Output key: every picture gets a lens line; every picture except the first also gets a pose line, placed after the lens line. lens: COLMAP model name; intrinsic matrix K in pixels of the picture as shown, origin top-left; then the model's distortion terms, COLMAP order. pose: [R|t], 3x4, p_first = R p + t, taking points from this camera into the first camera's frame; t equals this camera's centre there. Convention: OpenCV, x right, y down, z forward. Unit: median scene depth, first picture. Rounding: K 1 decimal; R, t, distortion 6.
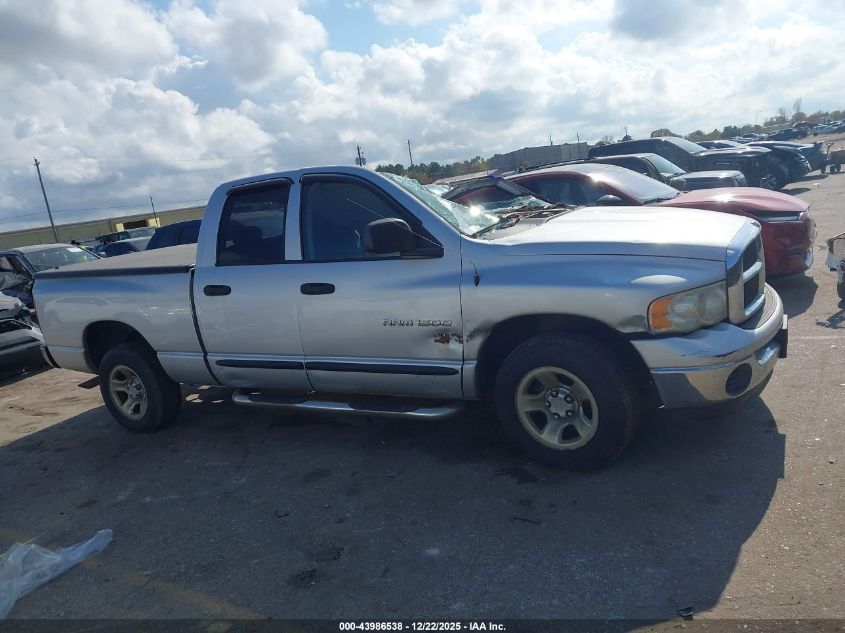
lens RADIAL K [[668.1, 0, 422.5], [0, 668.1, 316.5], [0, 0, 1]] dist [0.011298, -0.035285]
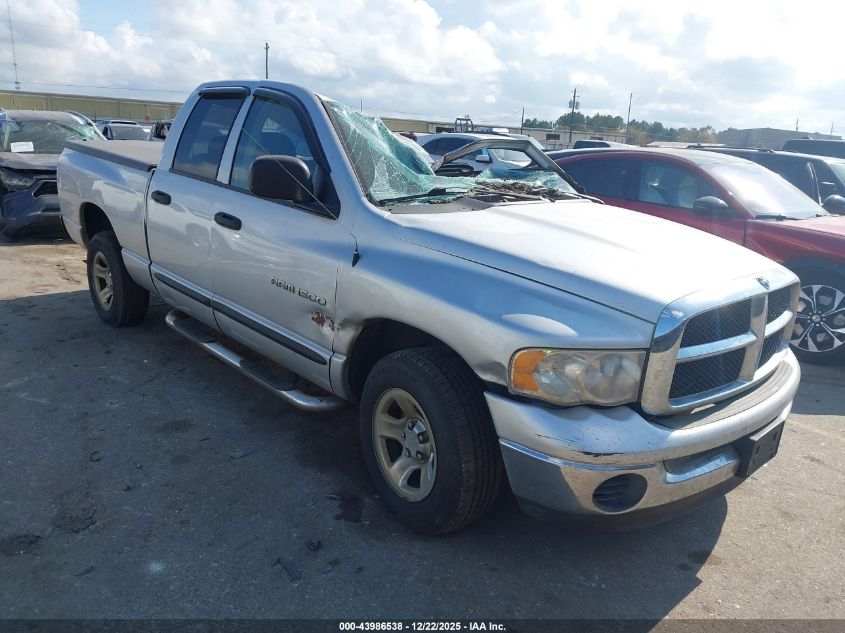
lens RADIAL K [[668.1, 0, 422.5], [0, 668.1, 316.5], [0, 0, 1]] dist [0.011298, -0.035285]
pose [[0.933858, 0.269742, -0.234838, 0.342245], [-0.247752, 0.961468, 0.119159, -0.097977], [0.257931, -0.053096, 0.964703, 0.247002]]
